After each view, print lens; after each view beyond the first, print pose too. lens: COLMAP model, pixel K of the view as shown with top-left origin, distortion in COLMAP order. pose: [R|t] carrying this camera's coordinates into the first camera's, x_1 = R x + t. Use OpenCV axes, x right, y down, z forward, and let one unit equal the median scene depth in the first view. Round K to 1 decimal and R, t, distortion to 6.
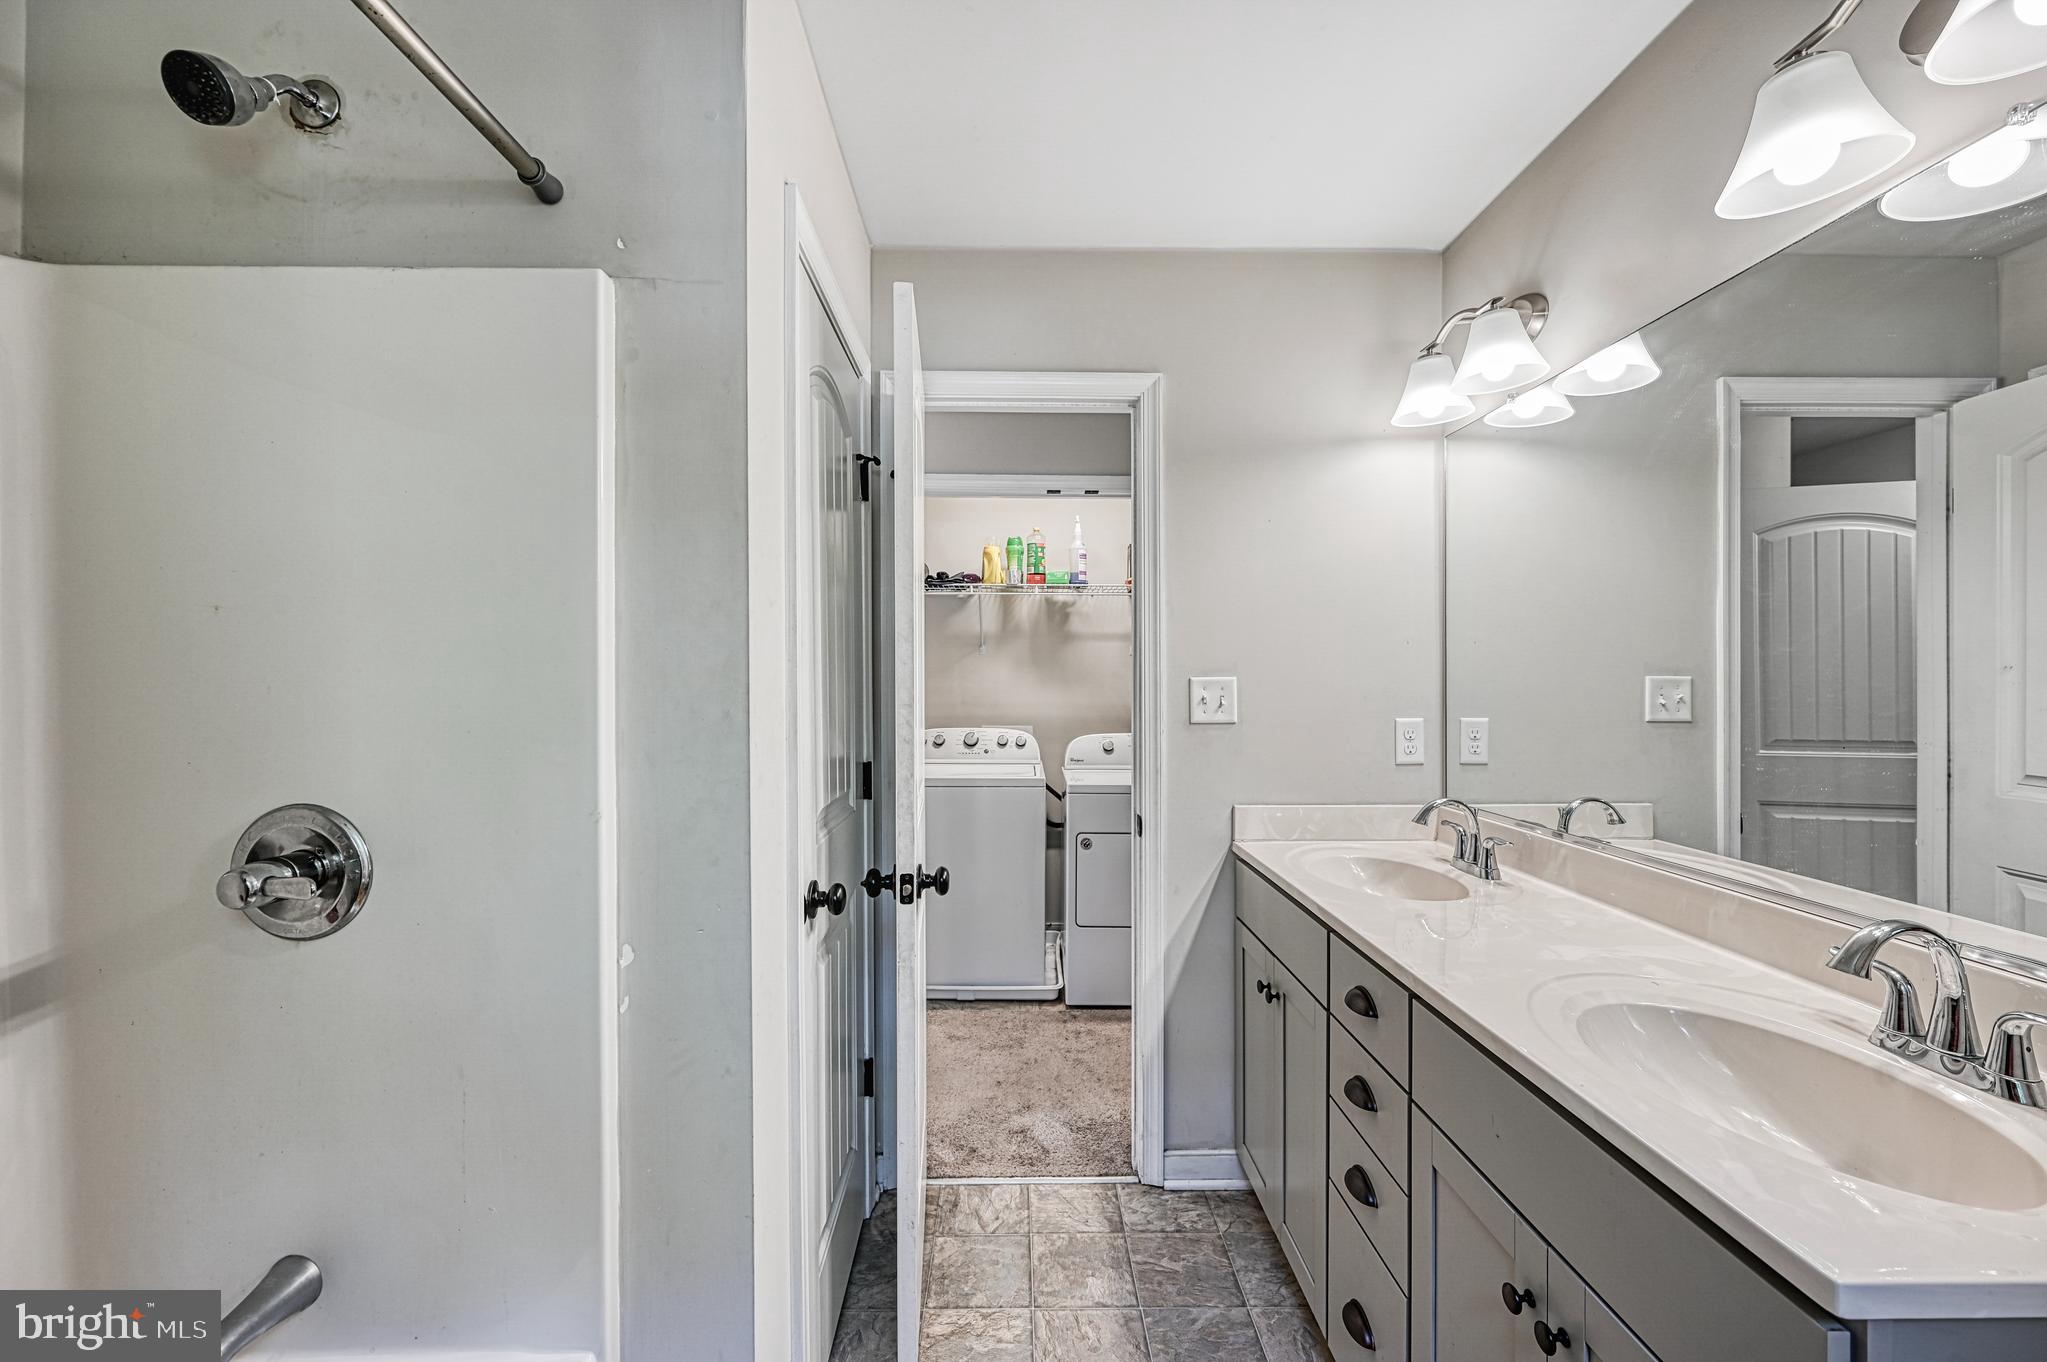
lens RADIAL K [[810.4, 0, 1008.8], [0, 810.4, 682.3], [0, 0, 1]] dist [-0.000724, 0.000595]
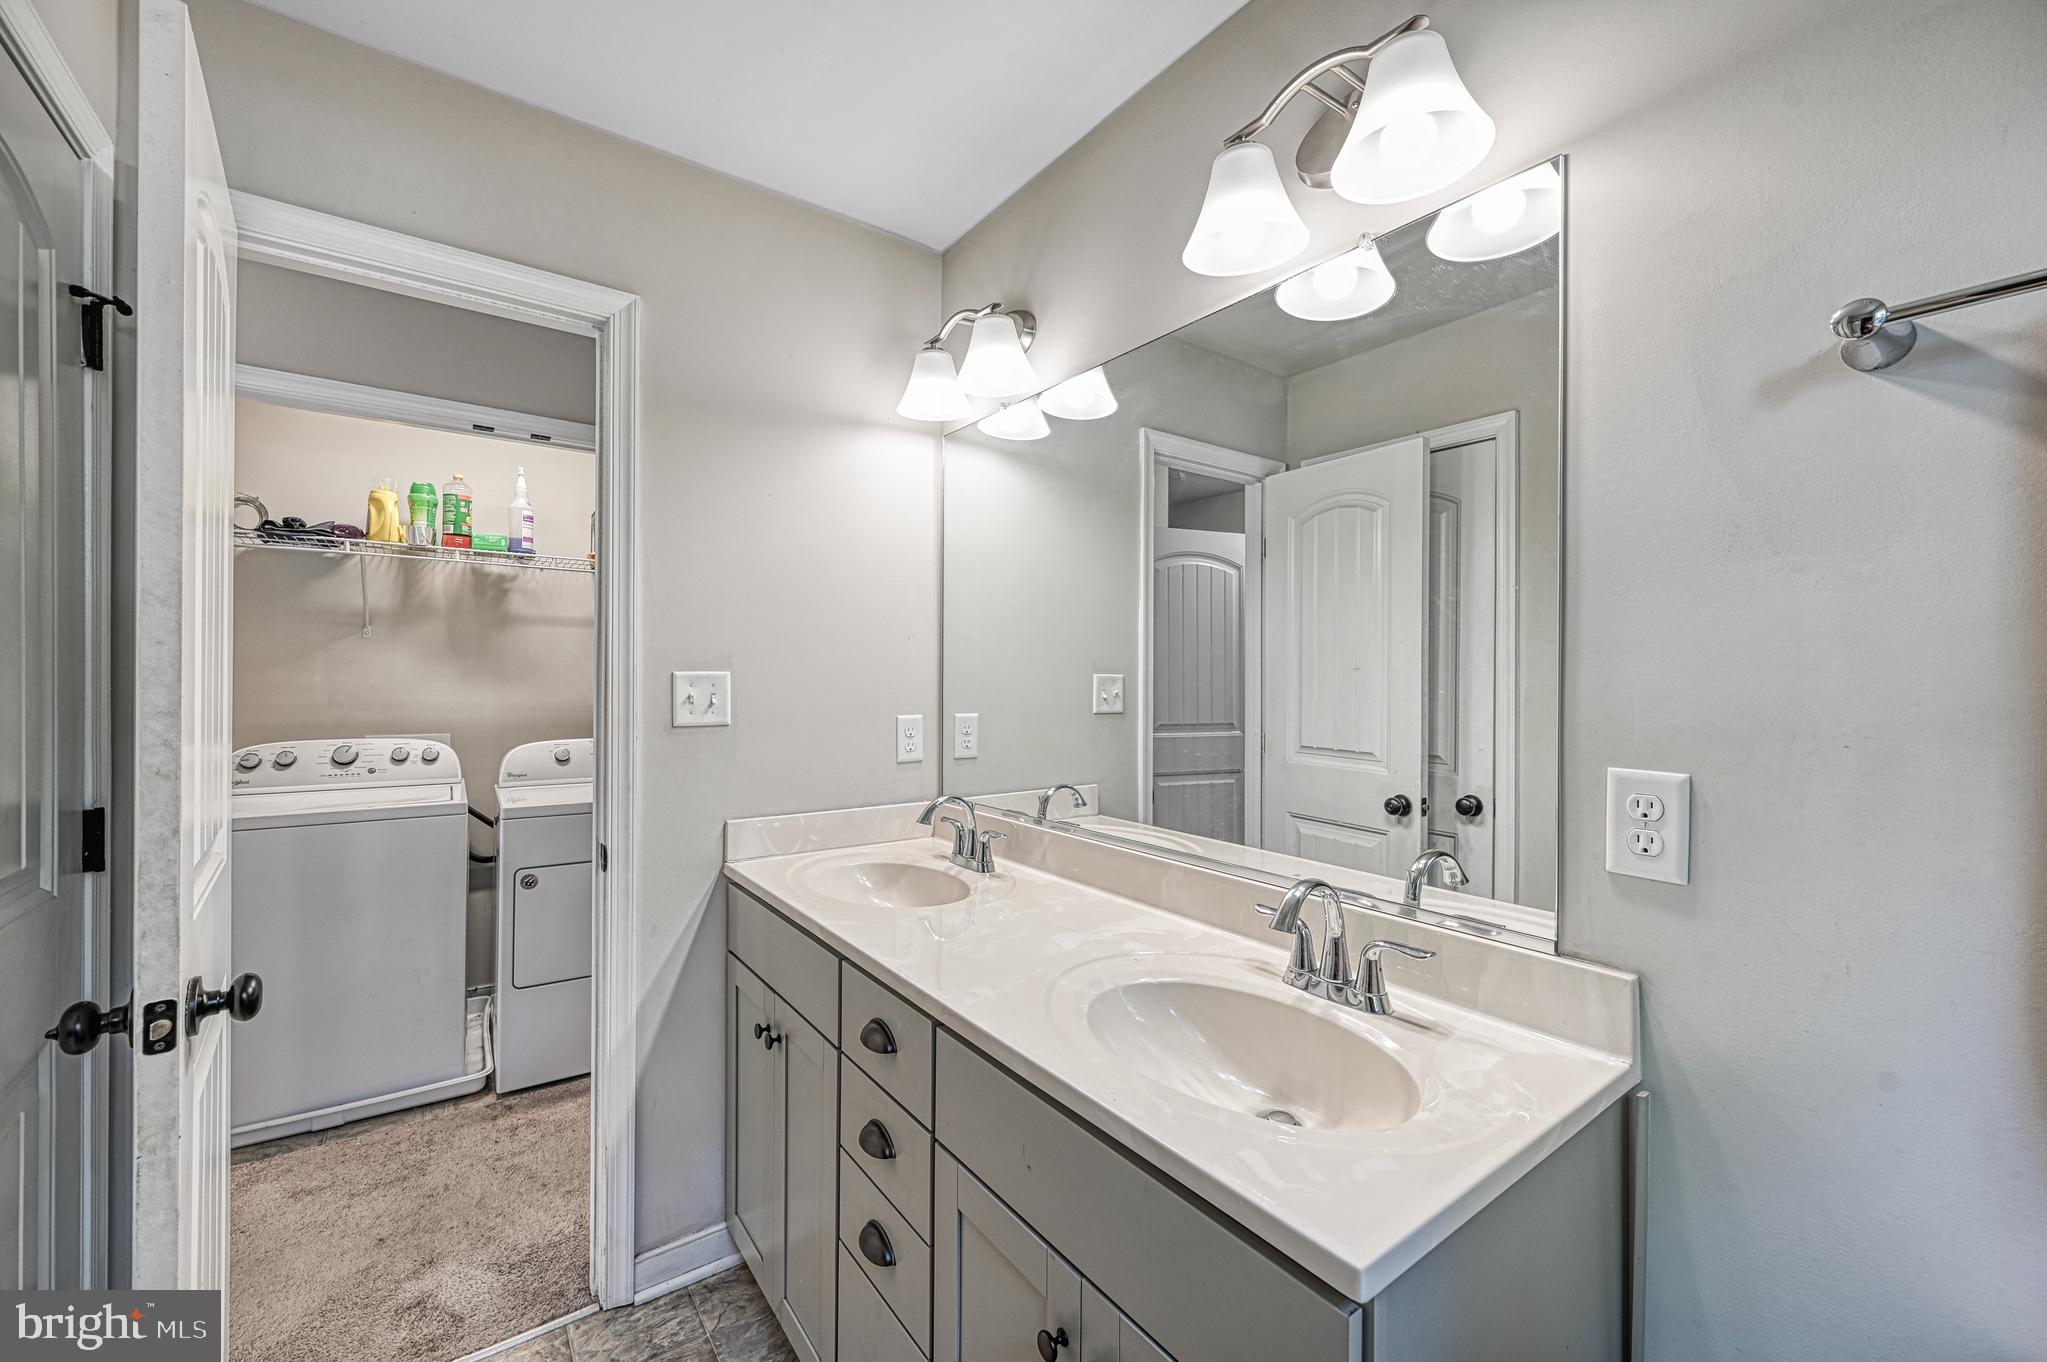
lens RADIAL K [[810.4, 0, 1025.6], [0, 810.4, 675.3], [0, 0, 1]] dist [-0.000724, 0.000595]
pose [[0.803574, 0.007191, 0.595162, 0.022533], [-0.005097, 0.999973, -0.005200, 0.000333], [-0.595183, 0.001145, 0.803589, 0.133208]]
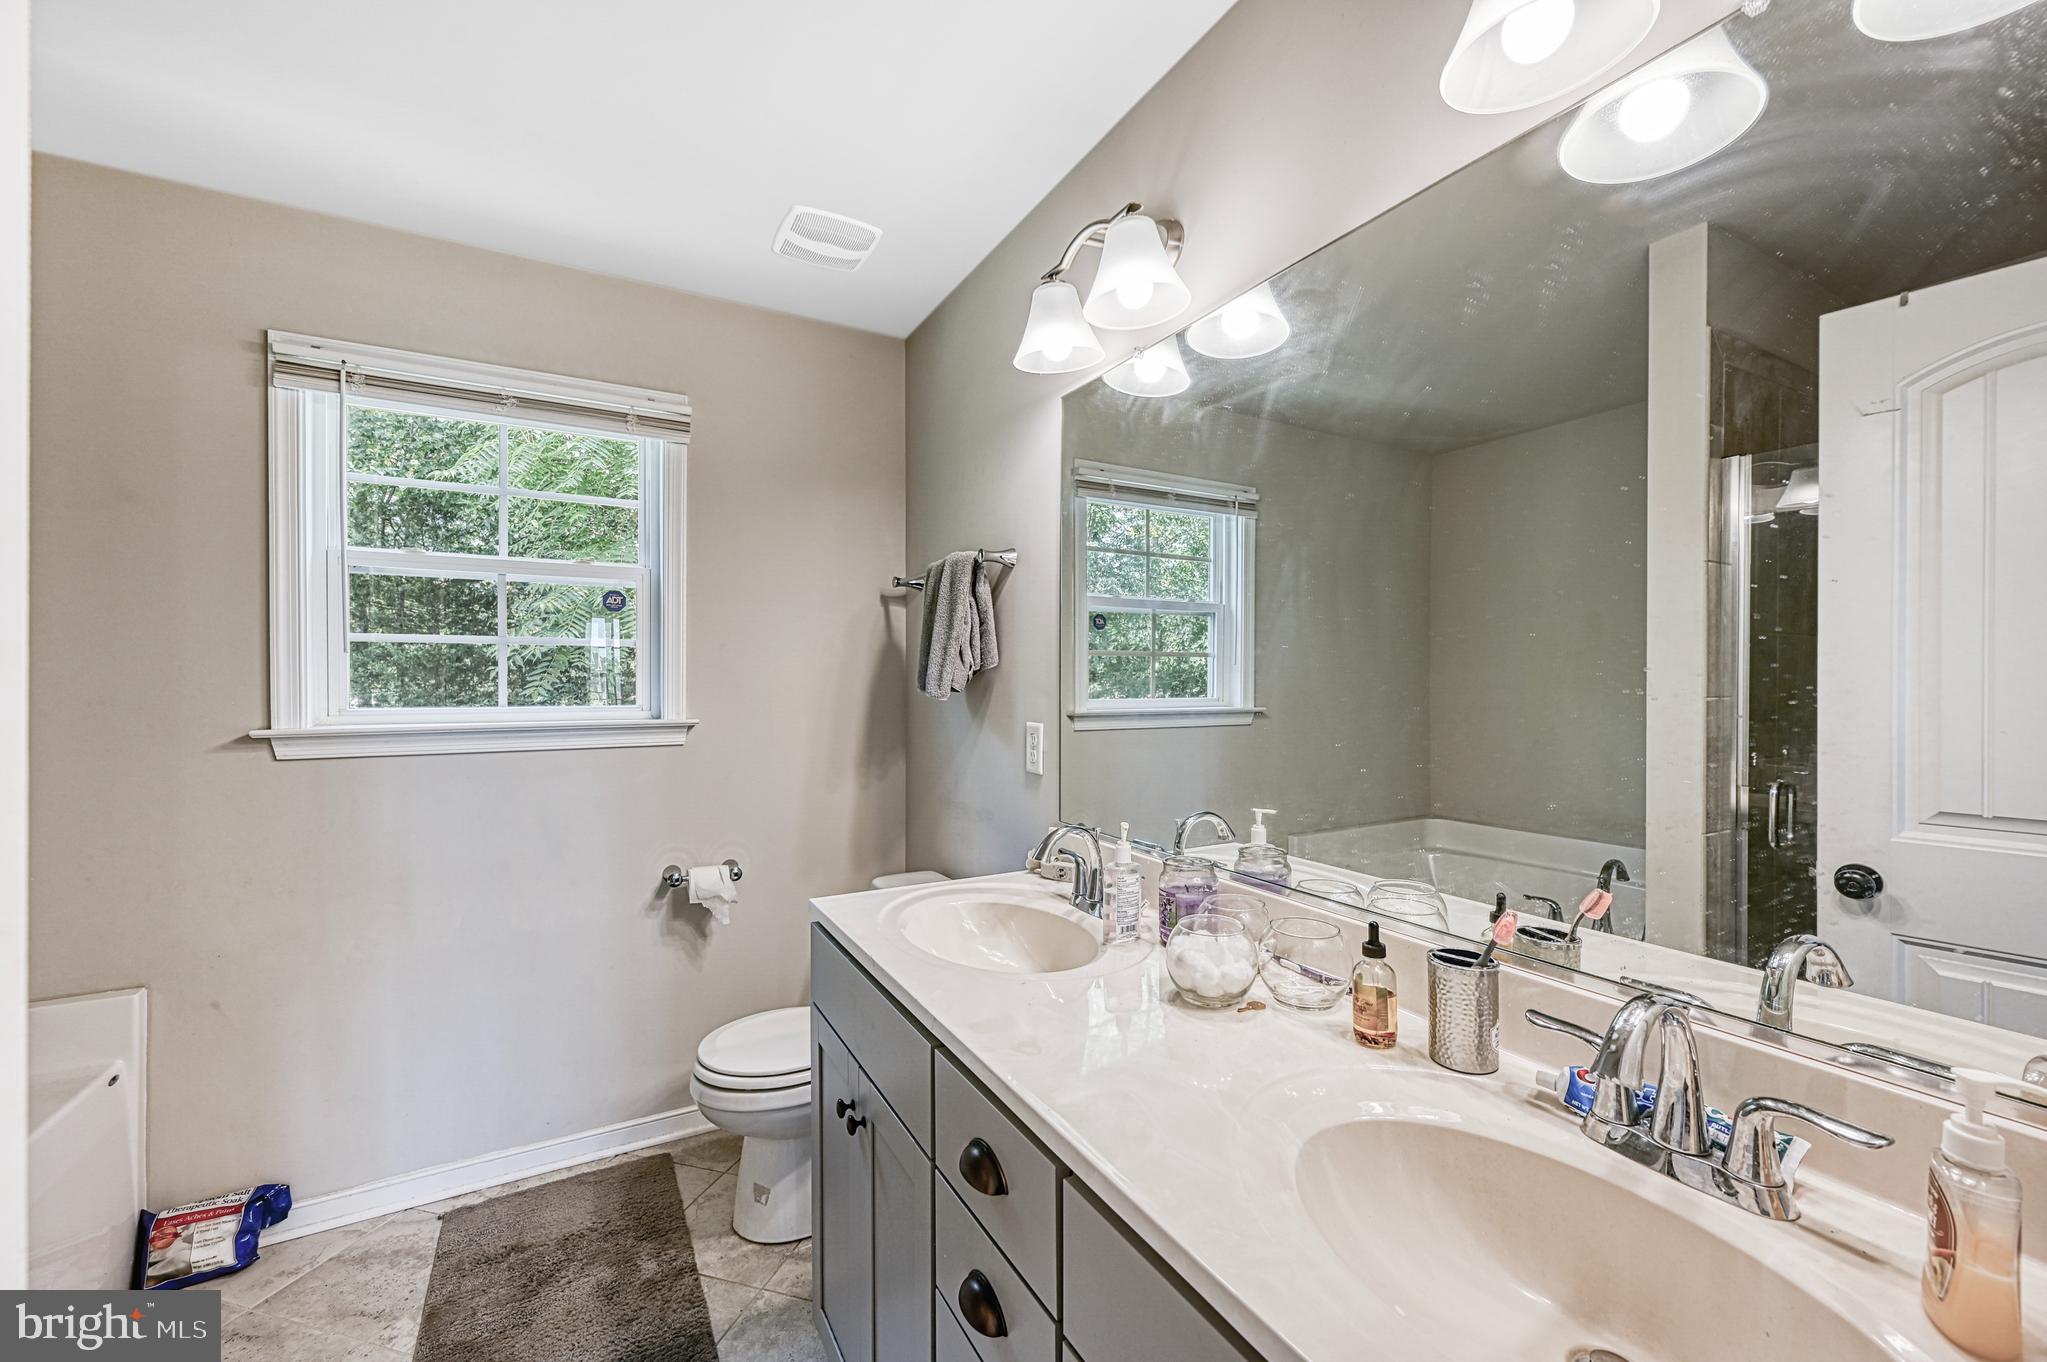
lens RADIAL K [[810.4, 0, 1024.4], [0, 810.4, 695.3], [0, 0, 1]] dist [-0.000724, 0.000595]
pose [[0.876390, 0.006561, 0.481558, 0.103333], [-0.009563, 0.999947, 0.003780, 0.008608], [-0.481508, -0.007918, 0.876406, 0.291693]]
